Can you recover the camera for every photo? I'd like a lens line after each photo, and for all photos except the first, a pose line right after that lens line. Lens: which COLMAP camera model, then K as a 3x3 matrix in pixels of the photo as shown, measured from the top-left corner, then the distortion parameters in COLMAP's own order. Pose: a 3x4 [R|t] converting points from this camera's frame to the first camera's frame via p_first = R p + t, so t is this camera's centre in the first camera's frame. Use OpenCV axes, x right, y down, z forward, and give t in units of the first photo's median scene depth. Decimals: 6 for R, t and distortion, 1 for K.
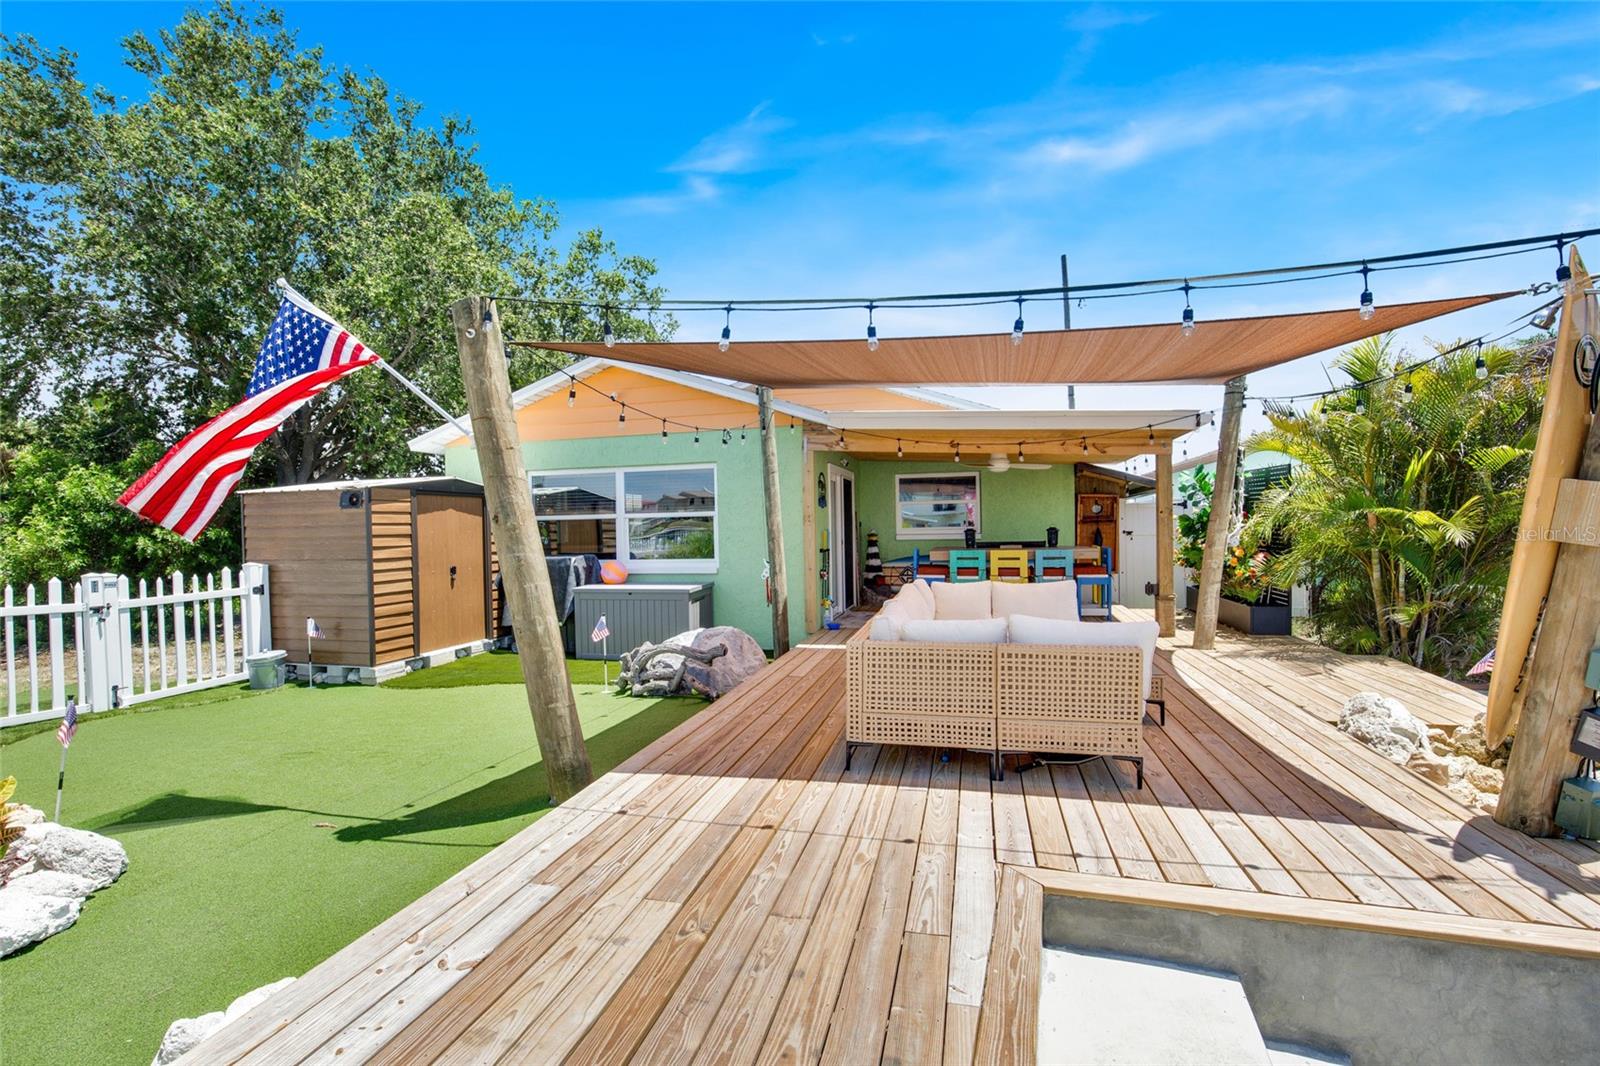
lens RADIAL K [[732.5, 0, 794.5], [0, 732.5, 535.5], [0, 0, 1]] dist [-0.036288, 0.007021]
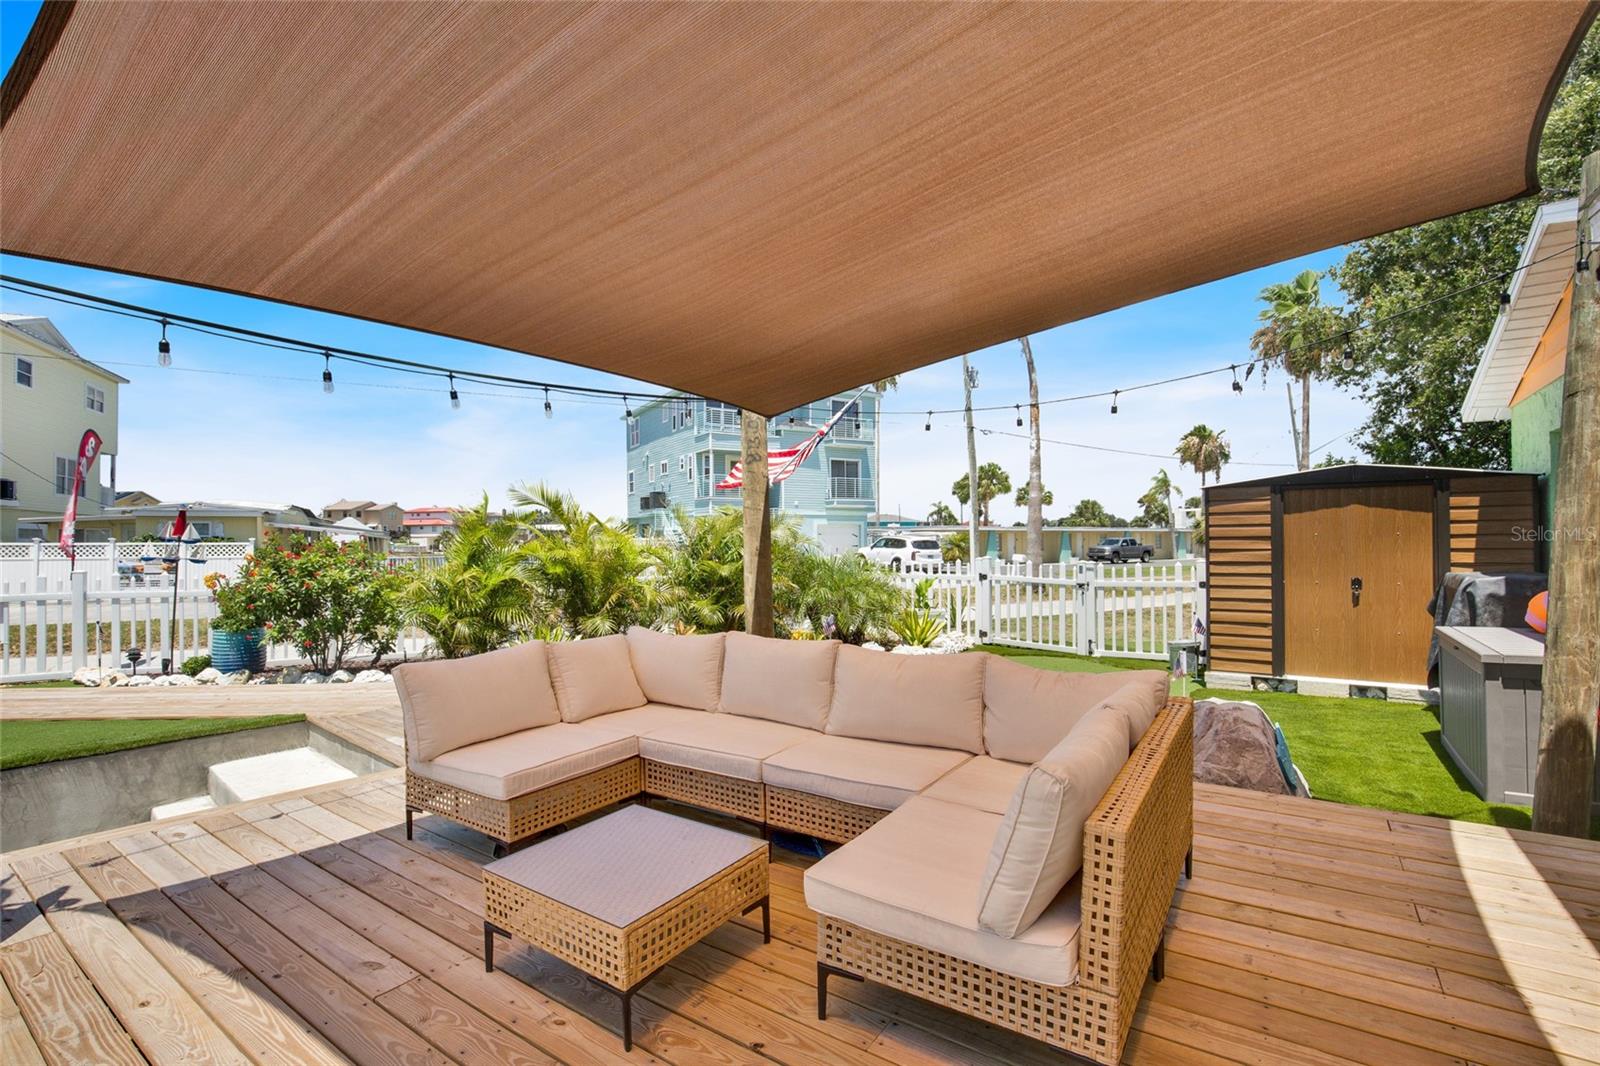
lens RADIAL K [[732.5, 0, 799.3], [0, 732.5, 534.4], [0, 0, 1]] dist [-0.036288, 0.007021]
pose [[-0.348645, 0.012569, -0.937171, 0.589259], [0.004642, 0.999921, 0.011684, -0.020385], [0.937243, -0.000276, -0.348676, 0.910438]]
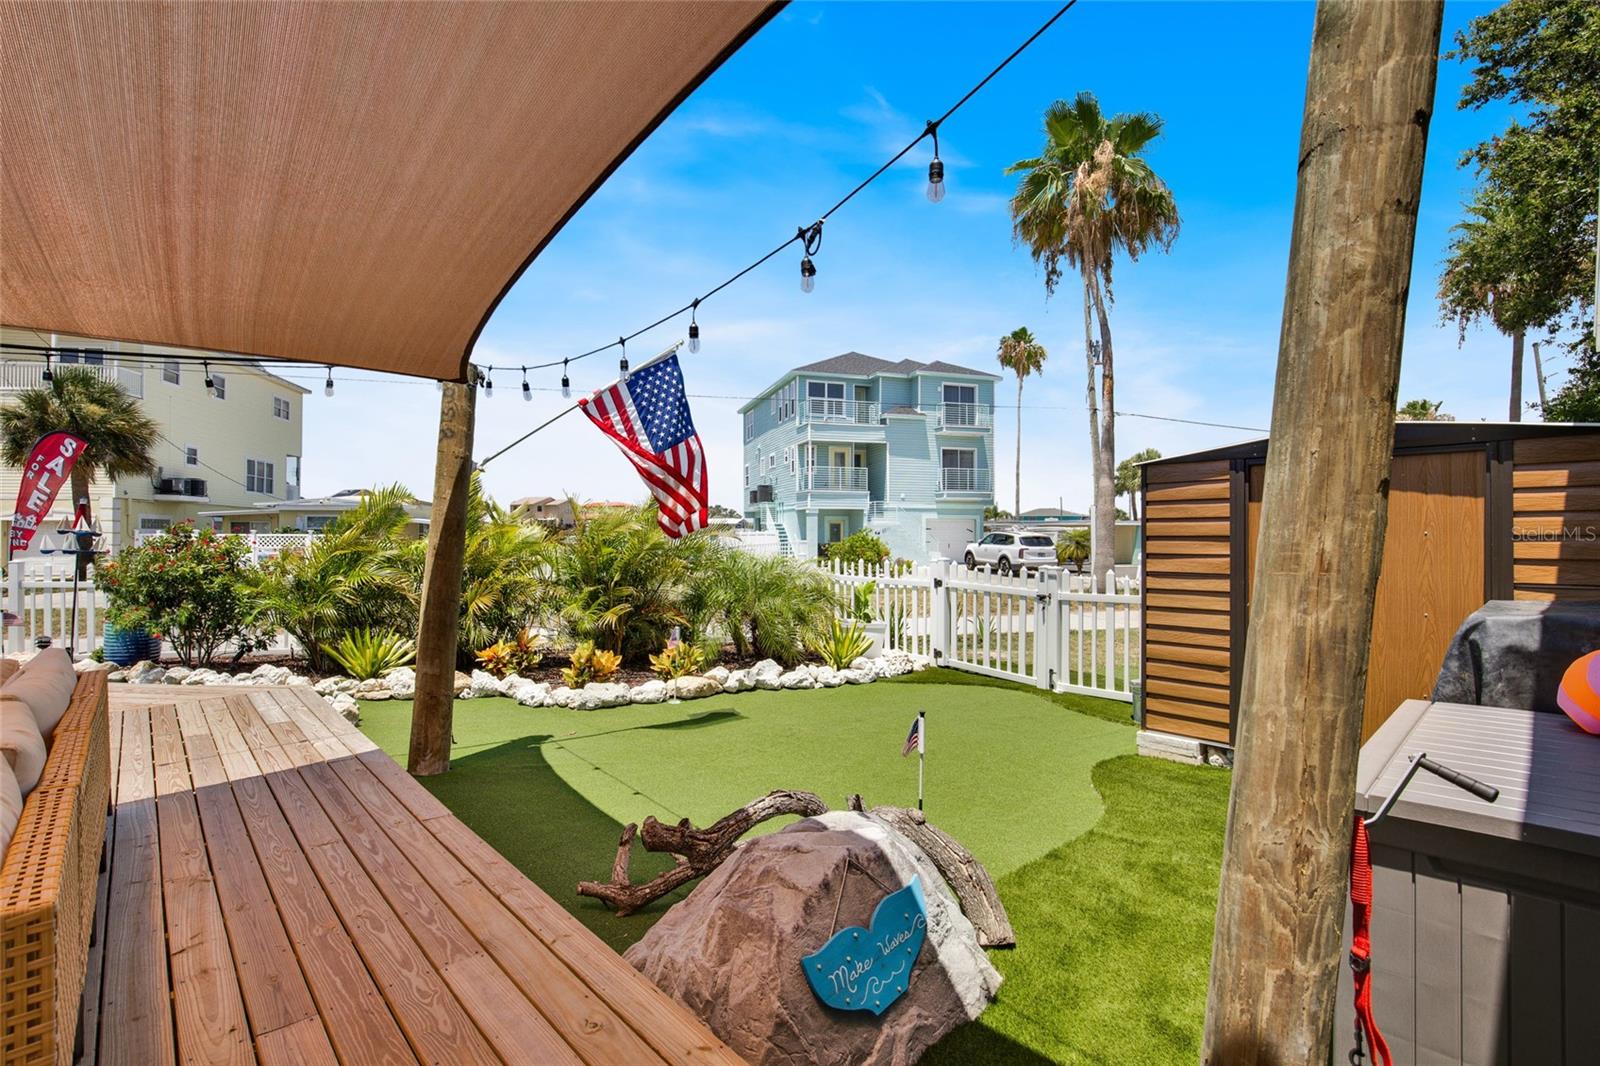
lens RADIAL K [[732.5, 0, 797.3], [0, 732.5, 533.4], [0, 0, 1]] dist [-0.036288, 0.007021]
pose [[-0.555177, 0.016326, -0.831572, 0.181454], [0.002855, 0.999839, 0.017723, -0.017841], [0.831727, 0.007465, -0.555134, 1.225952]]
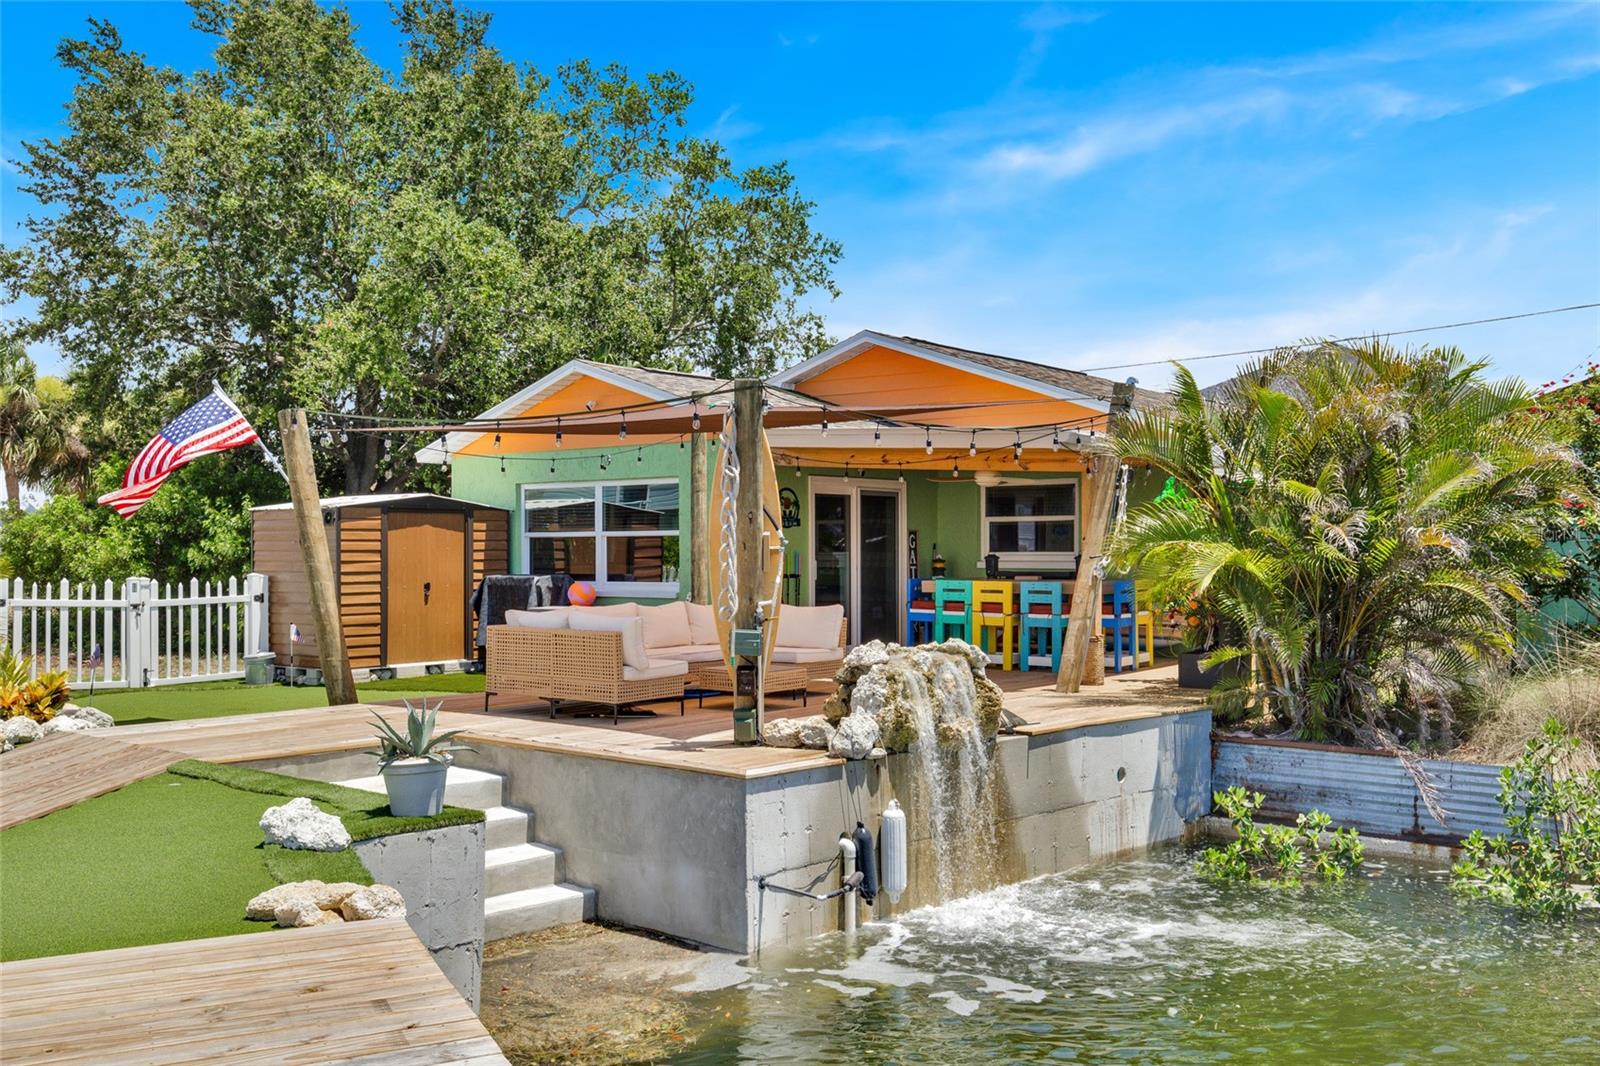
lens RADIAL K [[1497.1, 0, 797.1], [0, 1497.1, 536.2], [0, 0, 1]] dist [0.039923, 0.000000]
pose [[0.915437, 0.012843, -0.402256, 1.076028], [-0.019038, 0.999754, -0.011407, -0.010161], [0.402011, 0.018100, 0.915456, -0.901498]]
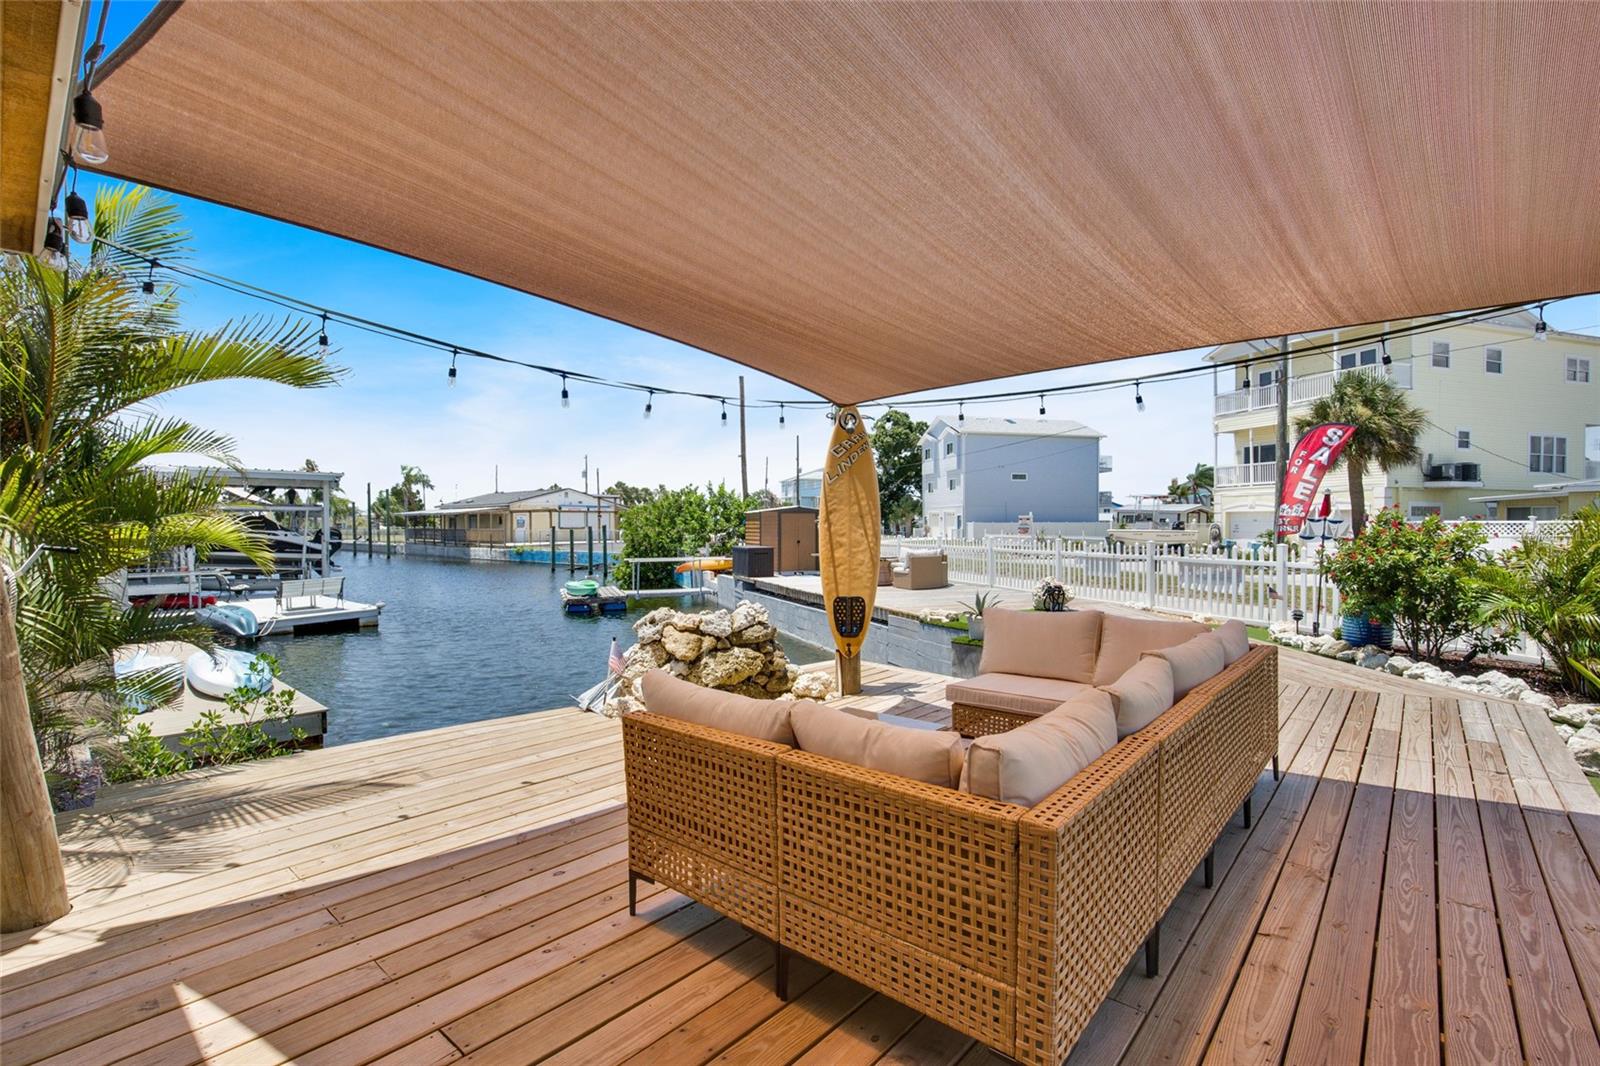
lens RADIAL K [[732.5, 0, 799.0], [0, 732.5, 529.5], [0, 0, 1]] dist [-0.036288, 0.007021]
pose [[-0.887122, 0.019884, 0.461106, 0.106883], [0.025068, 0.999673, 0.005119, -0.016018], [-0.460854, 0.016100, -0.887330, 1.202204]]
